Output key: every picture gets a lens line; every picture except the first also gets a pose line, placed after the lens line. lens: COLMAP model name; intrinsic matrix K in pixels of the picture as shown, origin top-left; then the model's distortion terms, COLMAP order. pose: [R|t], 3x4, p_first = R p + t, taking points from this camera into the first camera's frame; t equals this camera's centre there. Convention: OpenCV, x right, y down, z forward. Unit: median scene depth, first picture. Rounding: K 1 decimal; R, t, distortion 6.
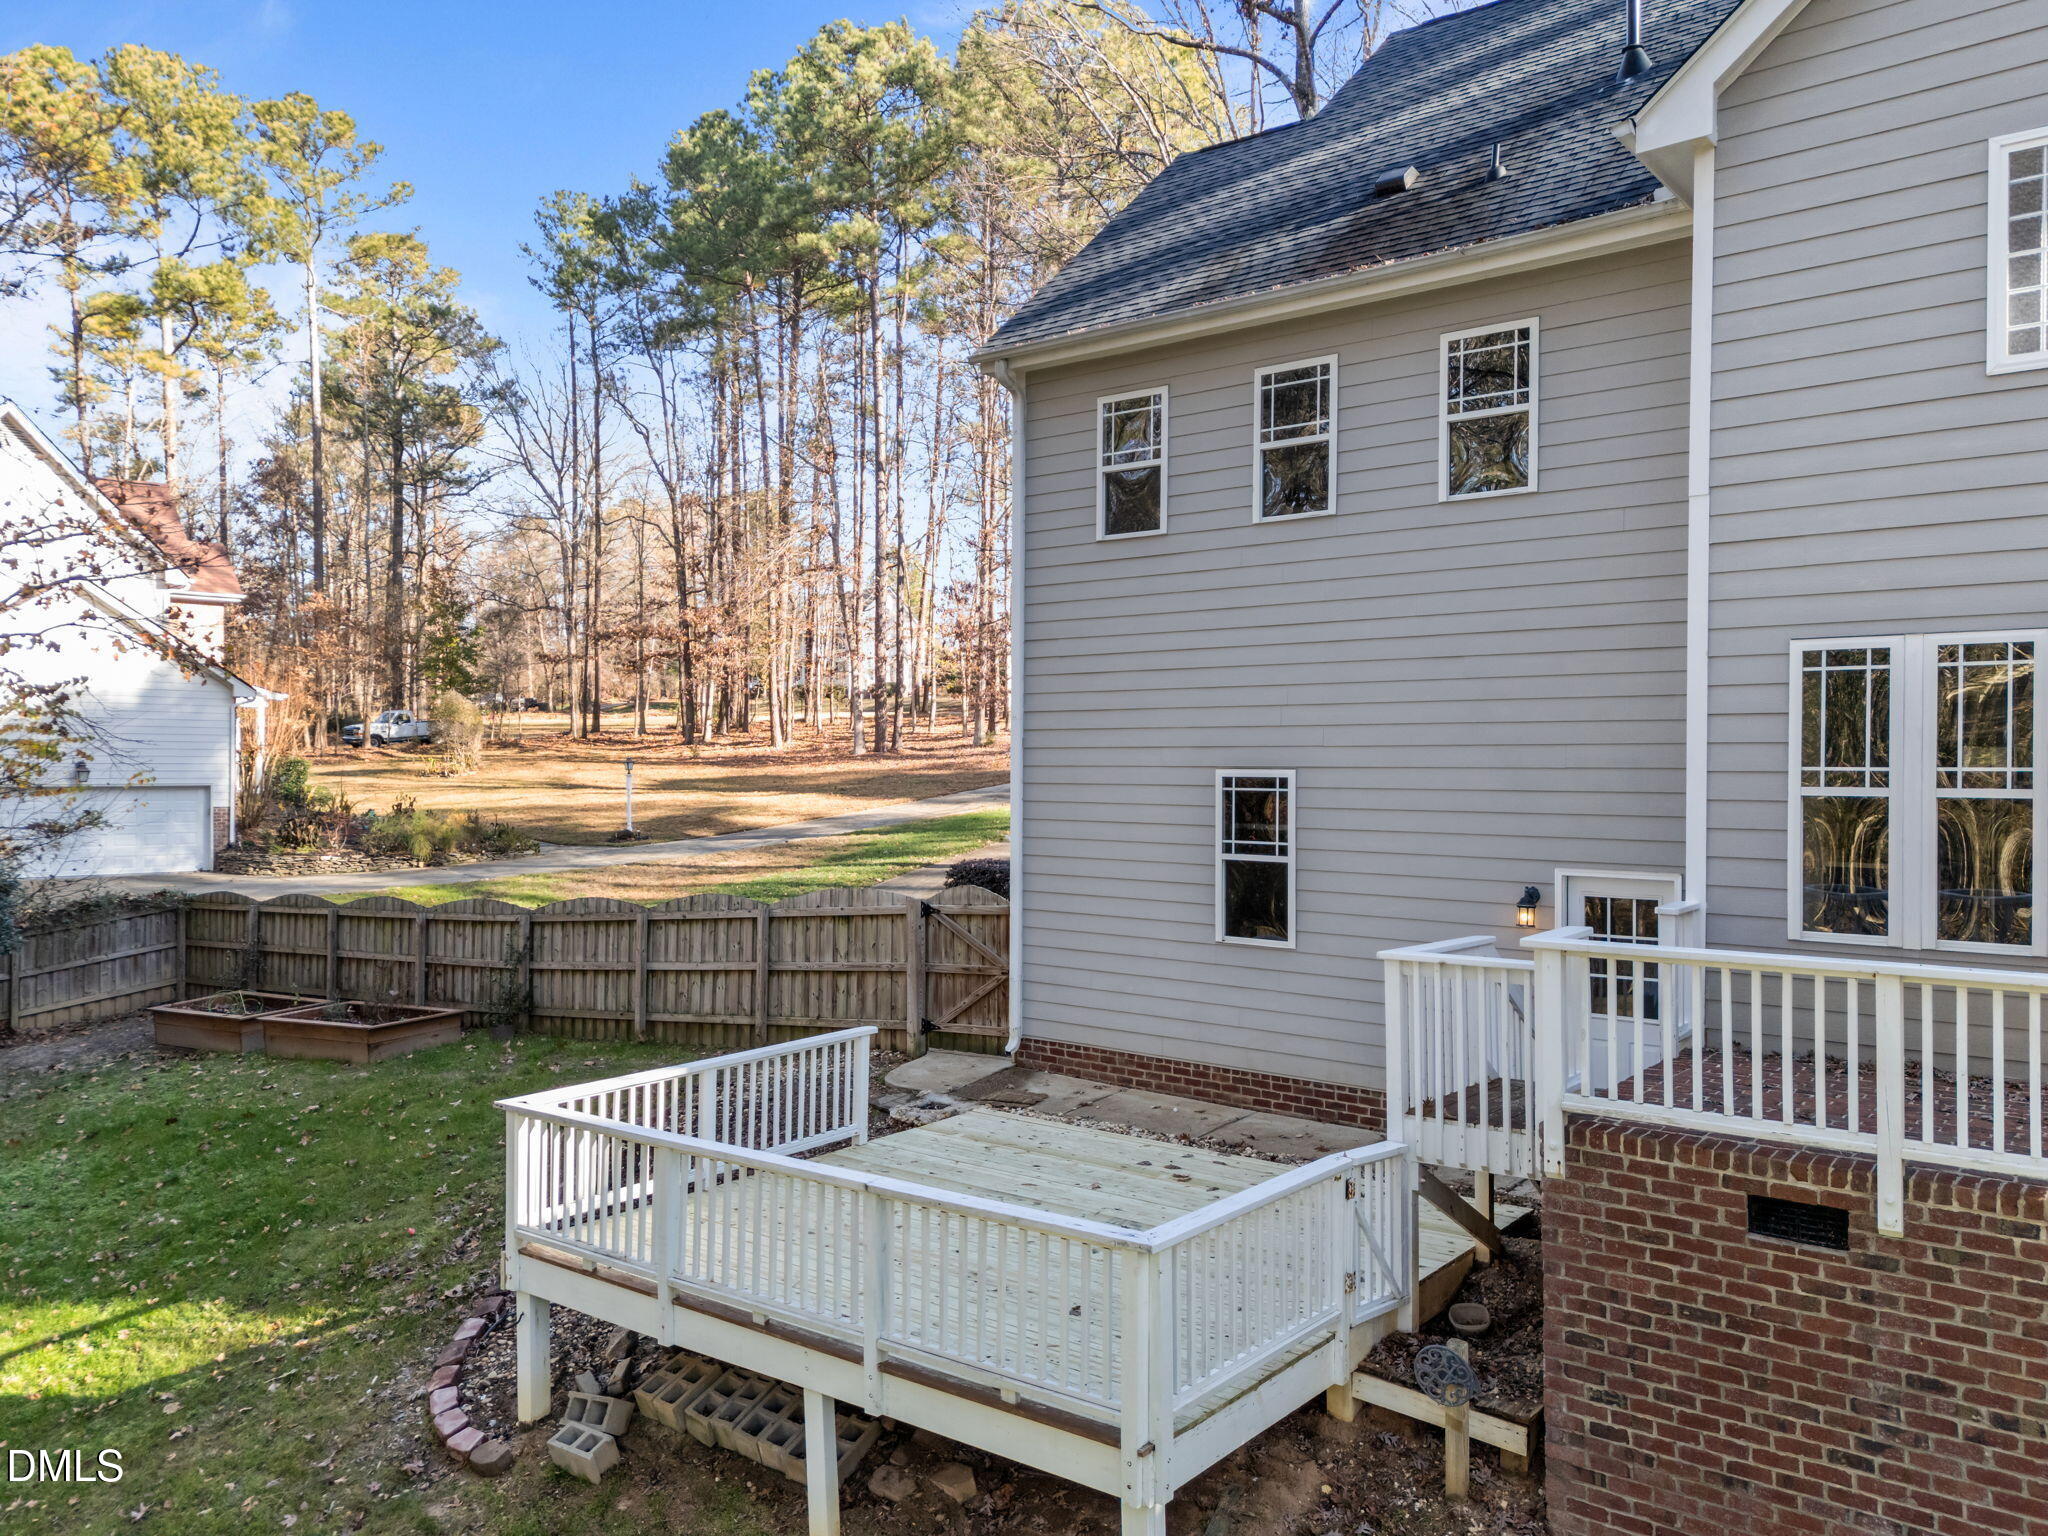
lens RADIAL K [[1538.1, 0, 1024.0], [0, 1538.1, 768.0], [0, 0, 1]] dist [0.092166, -0.076167]
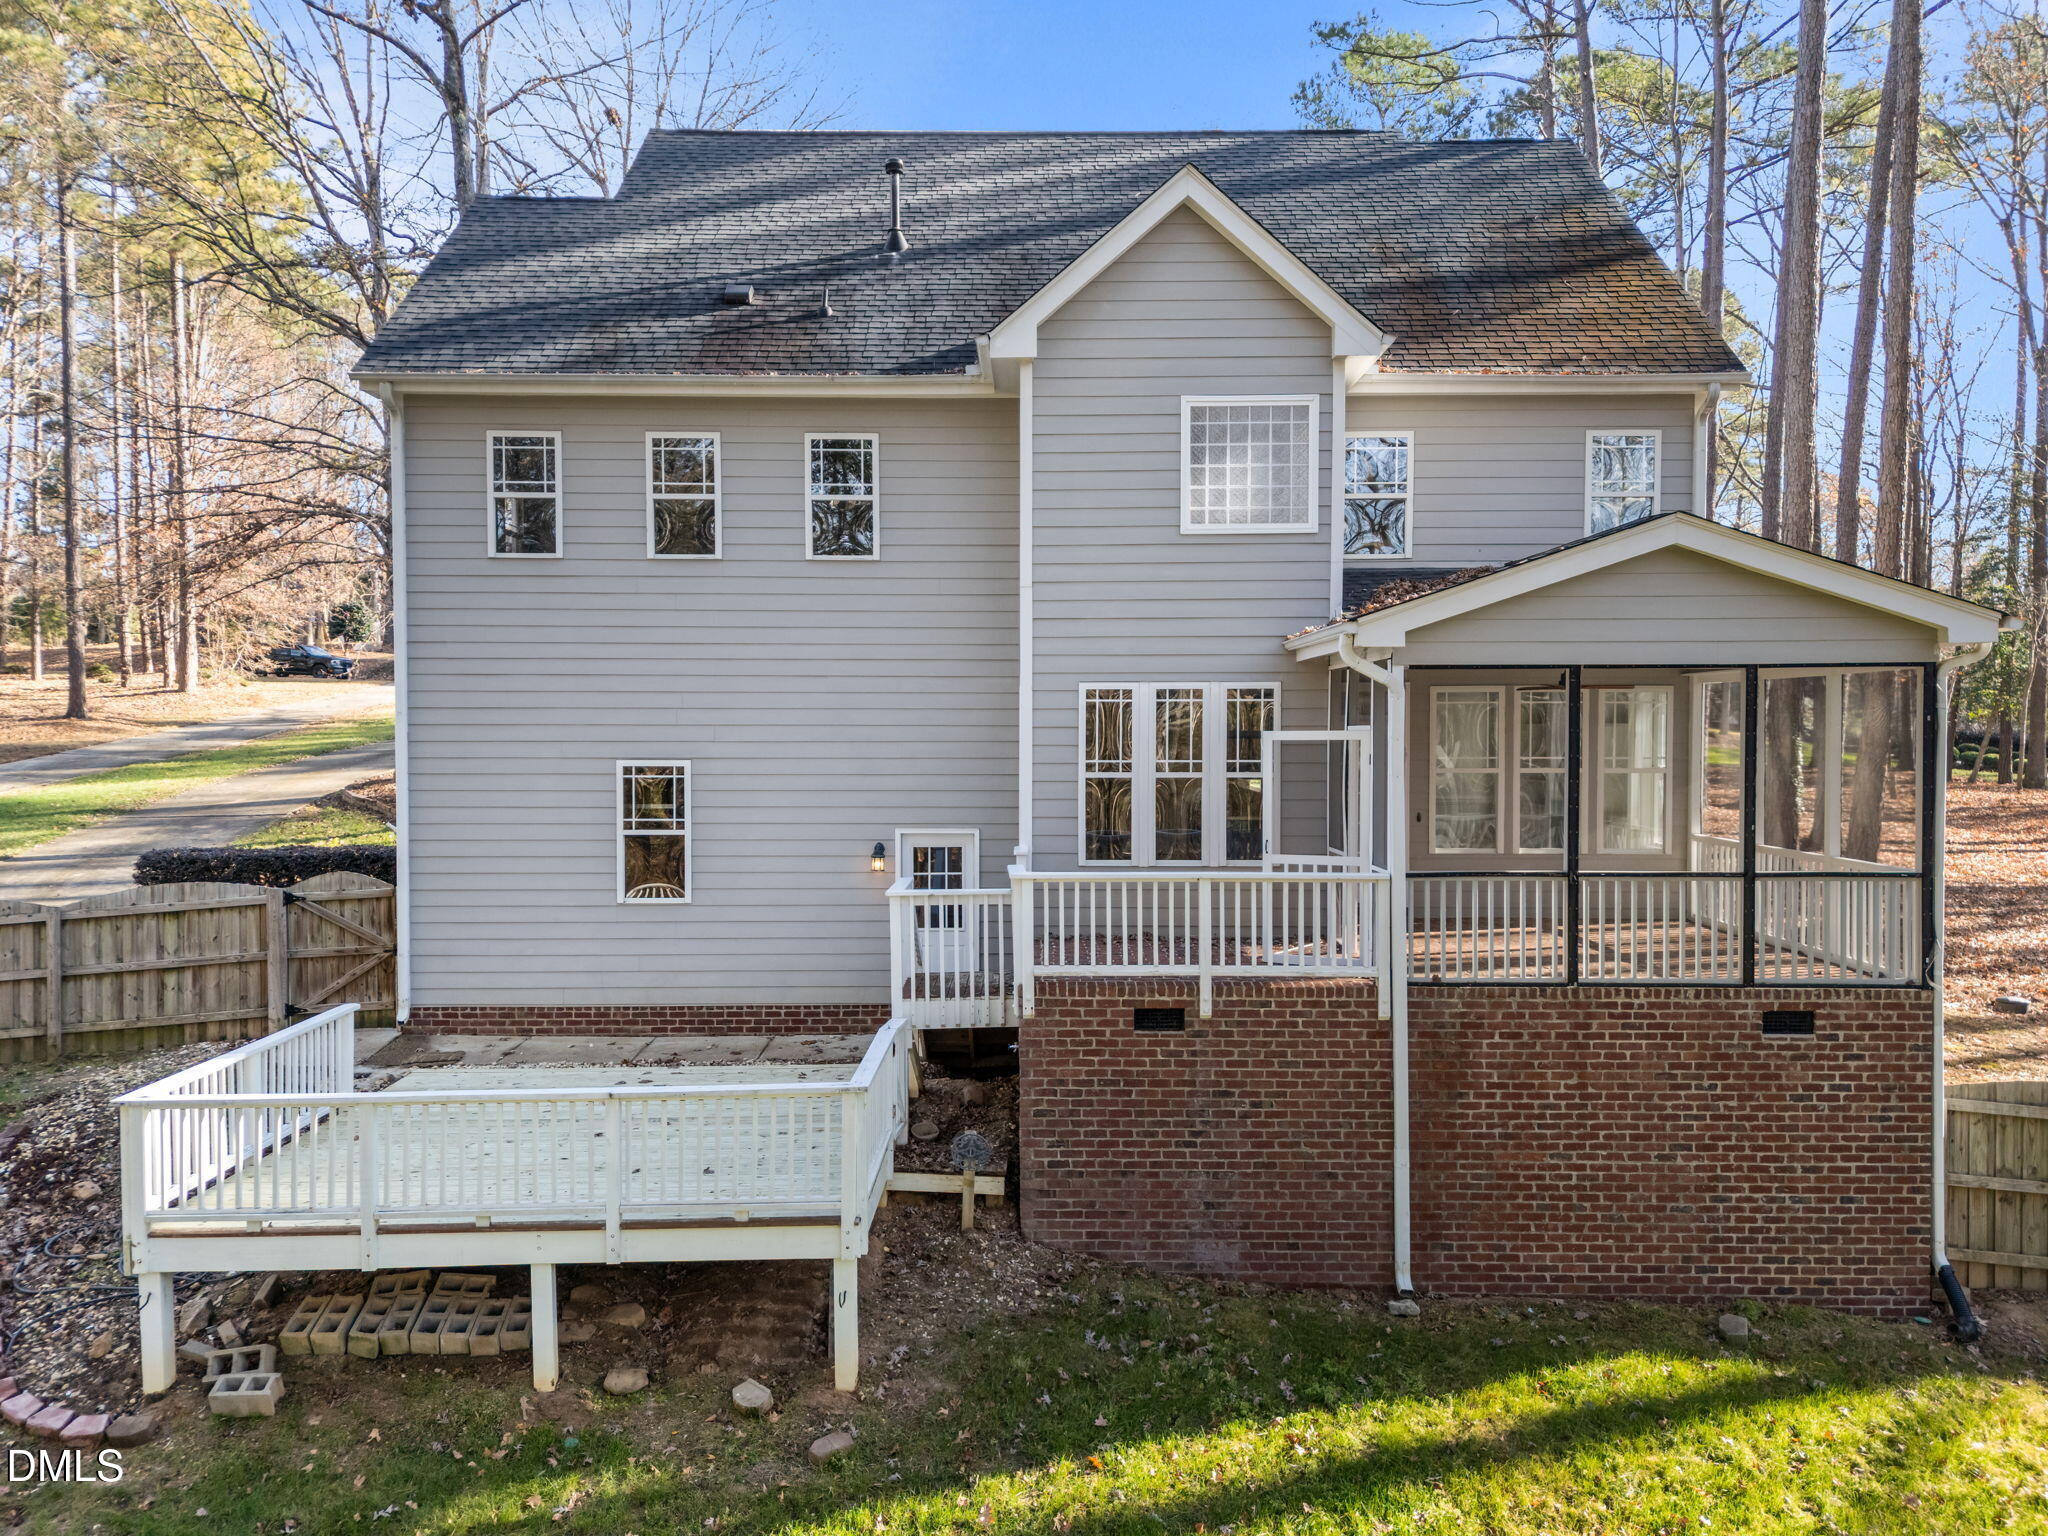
lens RADIAL K [[1554.3, 0, 1024.0], [0, 1554.3, 768.0], [0, 0, 1]] dist [0.162039, -0.180960]
pose [[0.783230, -0.019550, 0.621424, -0.537000], [0.003095, 0.999616, 0.027547, -0.035850], [-0.621724, -0.019652, 0.782990, -0.218658]]
